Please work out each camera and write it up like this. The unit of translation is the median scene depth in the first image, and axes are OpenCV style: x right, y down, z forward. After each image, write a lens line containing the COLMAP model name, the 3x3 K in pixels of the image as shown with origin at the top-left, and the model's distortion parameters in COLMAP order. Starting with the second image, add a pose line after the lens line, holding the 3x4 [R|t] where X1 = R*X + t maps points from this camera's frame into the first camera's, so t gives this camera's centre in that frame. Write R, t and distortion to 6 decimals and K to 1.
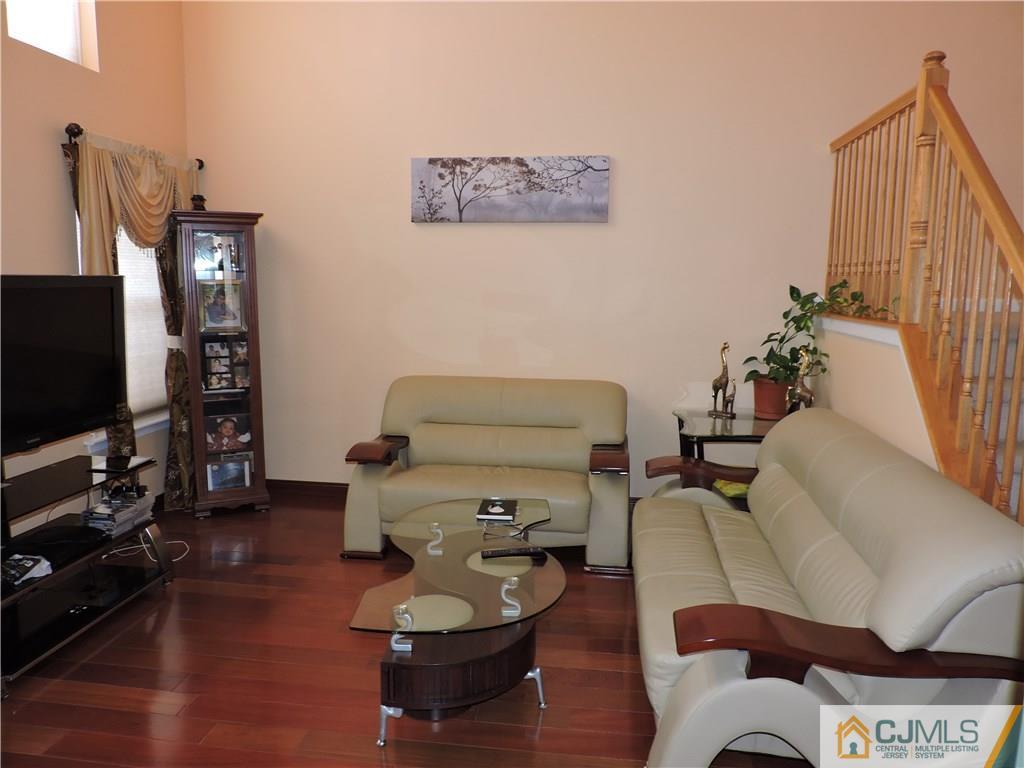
lens RADIAL K [[726.3, 0, 510.4], [0, 726.3, 387.7], [0, 0, 1]] dist [-0.017124, -0.004443]
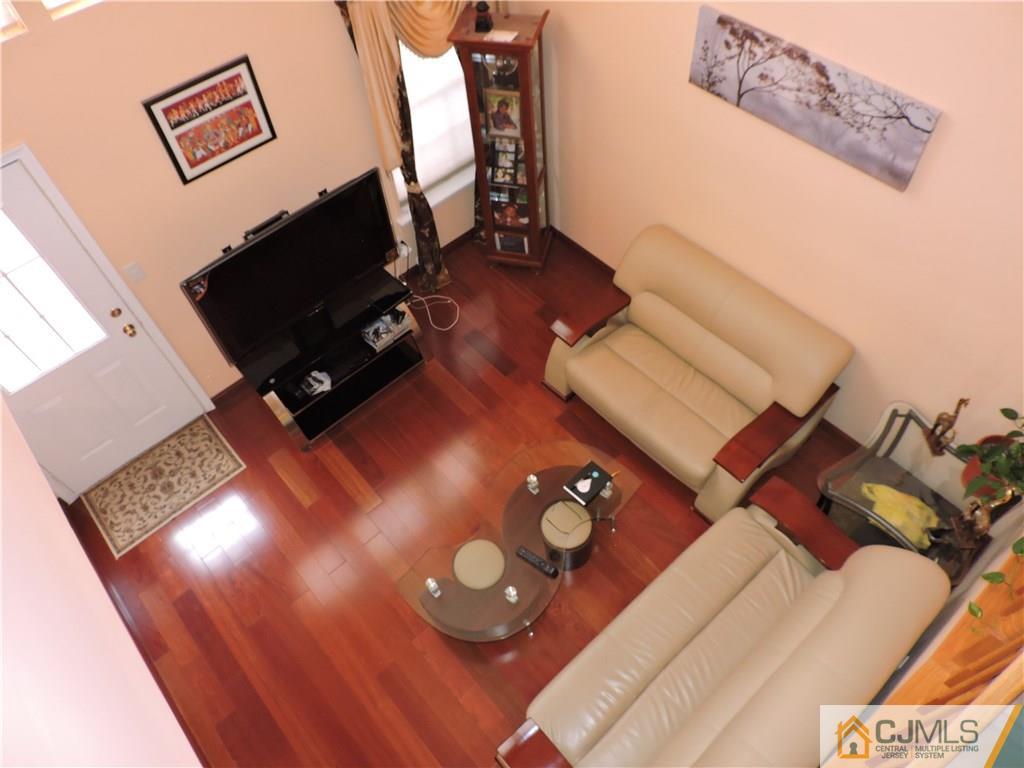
lens RADIAL K [[726.3, 0, 510.4], [0, 726.3, 387.7], [0, 0, 1]] dist [-0.017124, -0.004443]
pose [[0.756441, 0.497245, -0.424906, 0.237852], [-0.019126, 0.666180, 0.745545, -0.621802], [0.653782, -0.555834, 0.513436, 0.261472]]
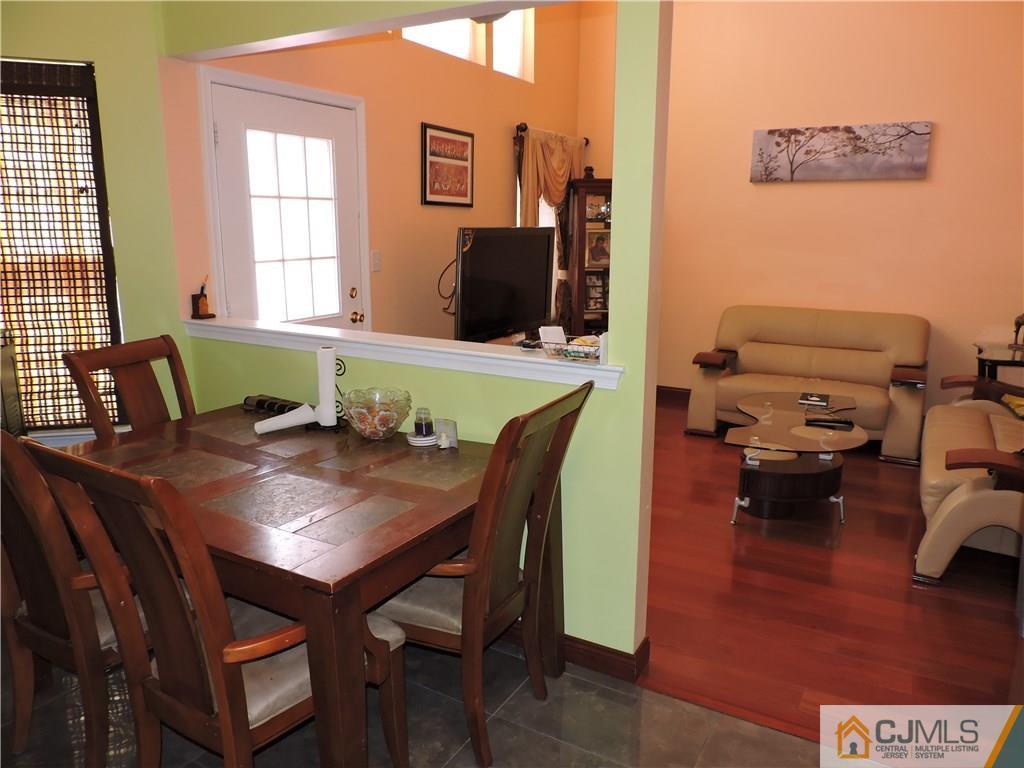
lens RADIAL K [[723.1, 0, 511.4], [0, 723.1, 385.9], [0, 0, 1]] dist [-0.006897, -0.023035]
pose [[0.927911, 0.074036, -0.365376, -0.037594], [-0.047380, 0.995554, 0.081403, 0.041963], [0.369778, -0.058223, 0.927294, -0.340471]]
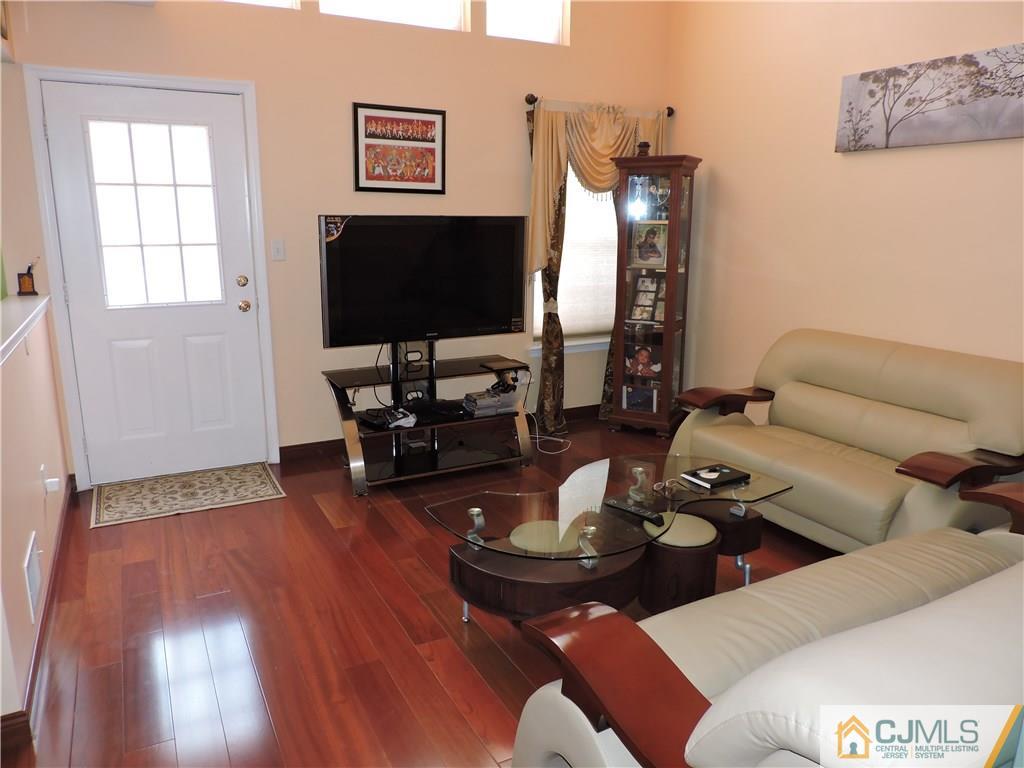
lens RADIAL K [[729.7, 0, 512.0], [0, 729.7, 384.0], [0, 0, 1]] dist [-0.006752, -0.011457]
pose [[0.584964, 0.173867, -0.792204, 0.385872], [-0.117296, 0.984619, 0.129485, -0.023491], [0.802532, 0.017178, 0.596361, 0.180438]]
